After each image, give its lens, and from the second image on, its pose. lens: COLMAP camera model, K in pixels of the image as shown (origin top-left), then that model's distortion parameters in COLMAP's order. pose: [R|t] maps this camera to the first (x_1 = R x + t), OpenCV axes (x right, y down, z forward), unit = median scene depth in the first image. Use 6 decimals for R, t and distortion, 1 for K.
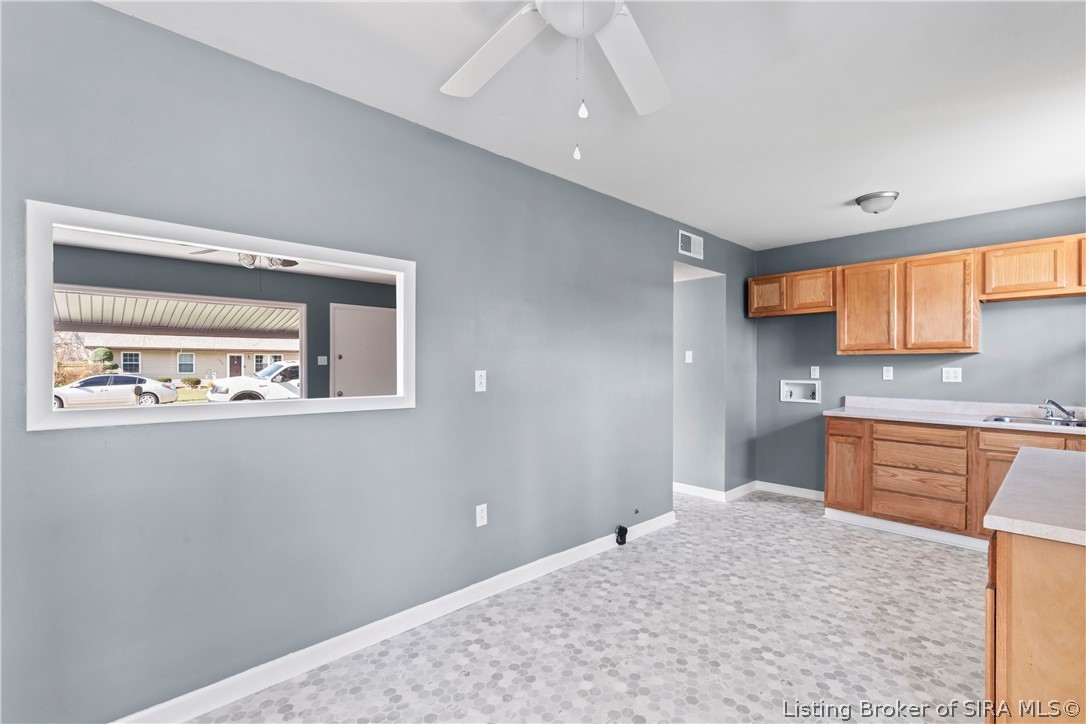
lens RADIAL K [[463.5, 0, 503.8], [0, 463.5, 376.7], [0, 0, 1]] dist [-0.044356, 0.001350]
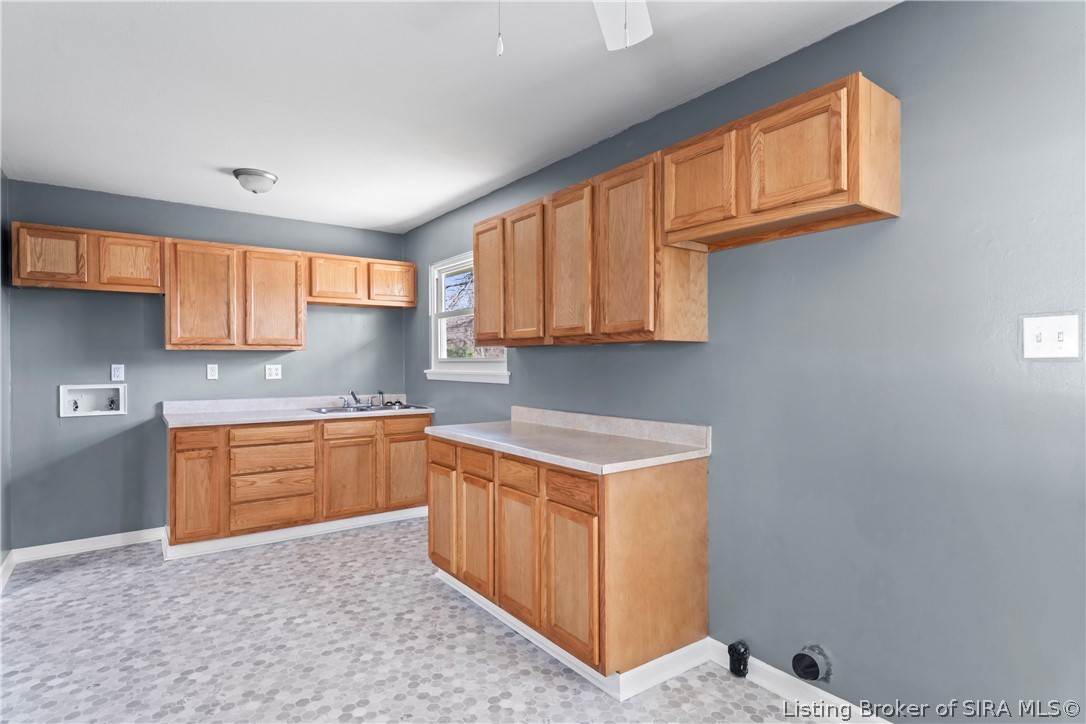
lens RADIAL K [[569.3, 0, 538.8], [0, 569.3, 360.8], [0, 0, 1]] dist [0.015407, -0.003912]
pose [[0.055259, 0.004378, 0.998462, -0.245582], [0.028259, 0.999583, -0.005947, -0.004578], [-0.998072, 0.028544, 0.055112, 0.325217]]
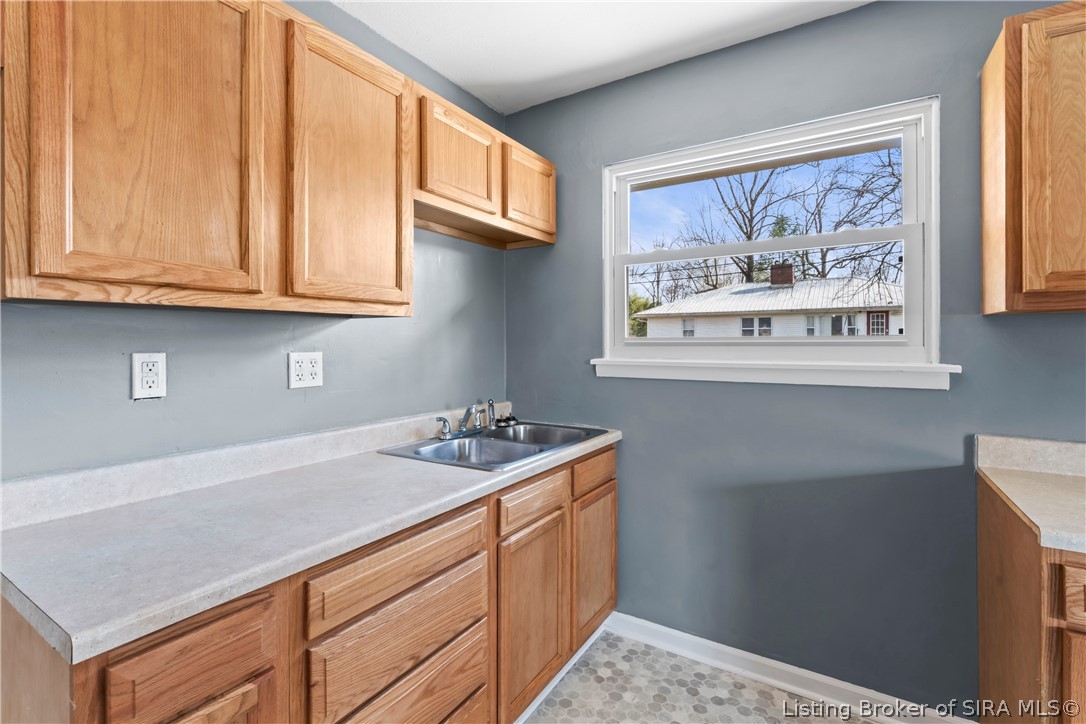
lens RADIAL K [[495.4, 0, 541.6], [0, 495.4, 341.6], [0, 0, 1]] dist [0.003410, -0.000466]
pose [[-0.316696, 0.007205, 0.948500, 0.503490], [0.029709, 0.999556, 0.002327, -0.024420], [-0.948062, 0.028916, -0.316769, 0.930051]]
